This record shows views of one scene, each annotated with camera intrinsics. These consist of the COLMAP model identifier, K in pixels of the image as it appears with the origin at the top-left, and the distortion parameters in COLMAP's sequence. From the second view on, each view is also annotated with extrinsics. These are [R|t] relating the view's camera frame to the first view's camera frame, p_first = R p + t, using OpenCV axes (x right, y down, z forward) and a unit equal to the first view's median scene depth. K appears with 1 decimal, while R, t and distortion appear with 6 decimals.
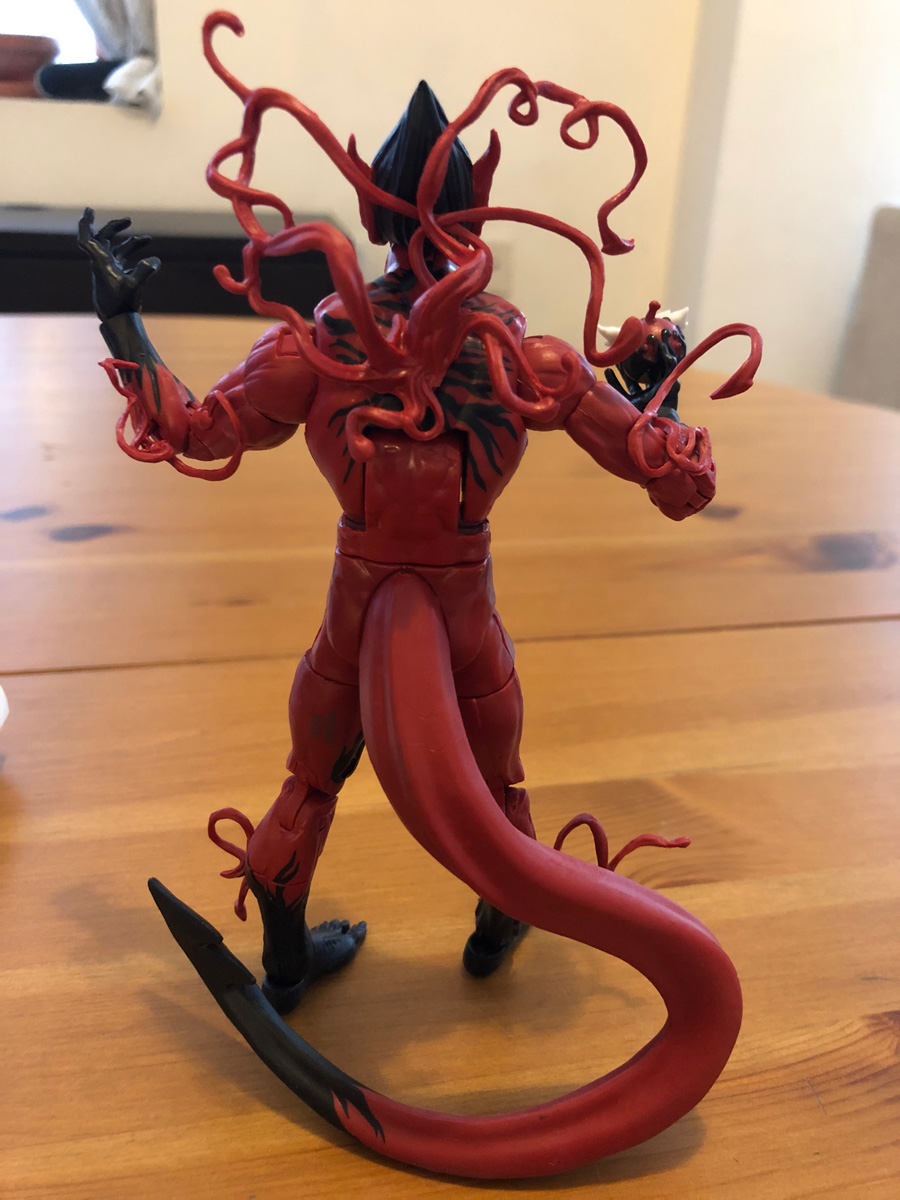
lens RADIAL K [[993.8, 0, 467.9], [0, 993.8, 594.7], [0, 0, 1]] dist [-0.001183, -0.012161]
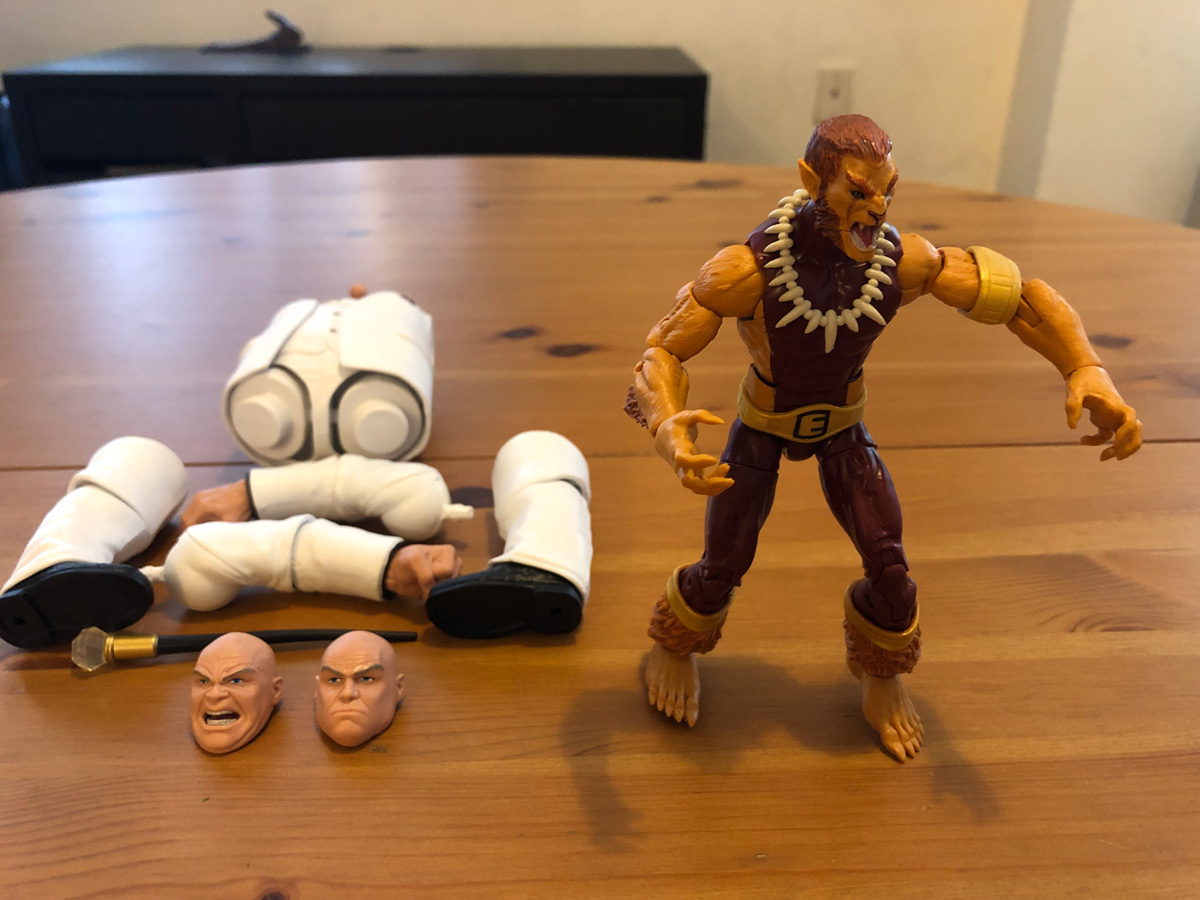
lens RADIAL K [[993.8, 0, 607.2], [0, 993.8, 450.0], [0, 0, 1]] dist [-0.001183, -0.012161]
pose [[0.987994, 0.033603, -0.150792, -0.228331], [-0.028672, 0.998984, 0.034757, 0.028065], [0.151807, -0.030016, 0.987954, -0.323366]]
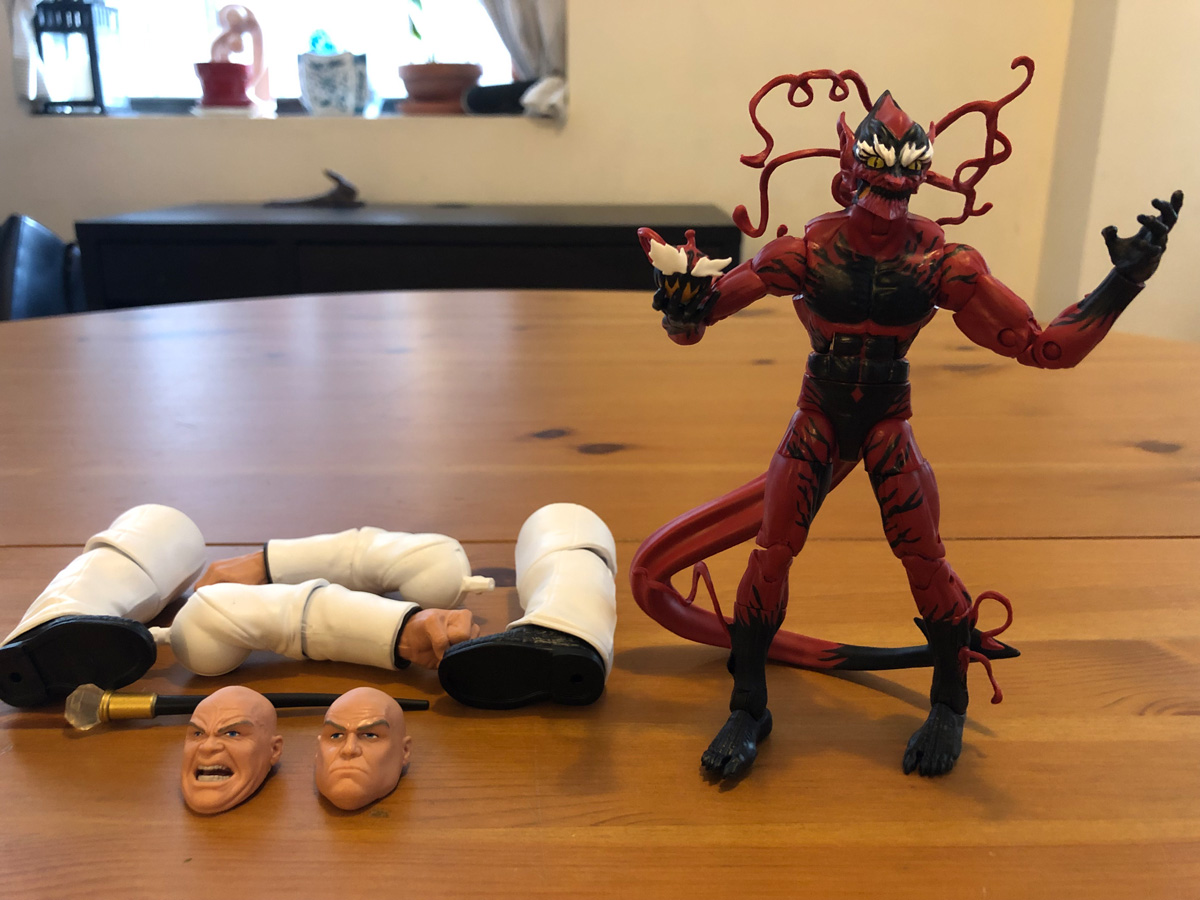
lens RADIAL K [[993.8, 0, 604.6], [0, 993.8, 453.4], [0, 0, 1]] dist [-0.001183, -0.012161]
pose [[0.980623, 0.017781, -0.195097, -0.219182], [-0.041827, 0.991912, -0.119836, 0.135405], [0.191388, 0.125674, 0.973435, -0.277707]]
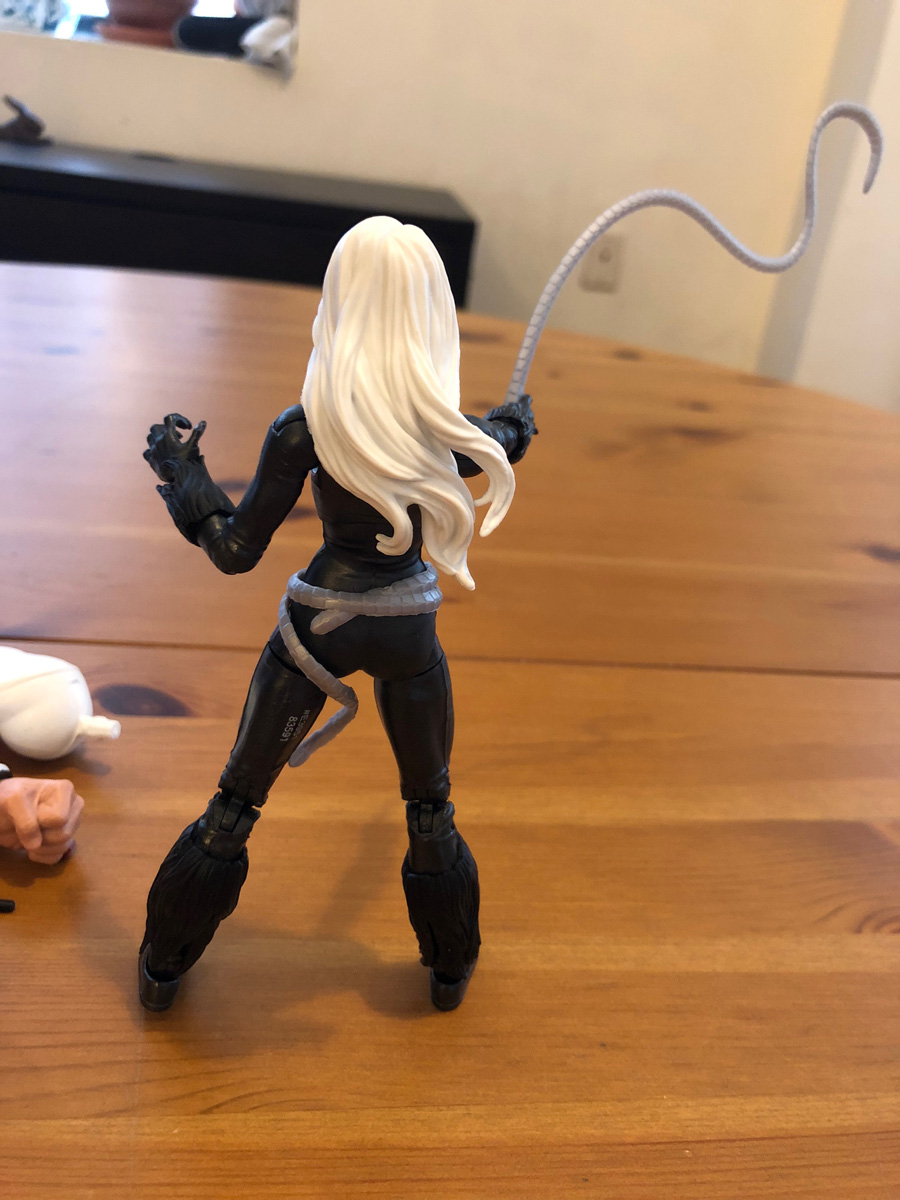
lens RADIAL K [[993.8, 0, 458.9], [0, 993.8, 603.1], [0, 0, 1]] dist [-0.001183, -0.012161]
pose [[0.992886, 0.111227, -0.042504, -0.229192], [-0.109861, 0.993392, 0.033213, -0.032085], [0.045917, -0.028307, 0.998544, -0.056554]]
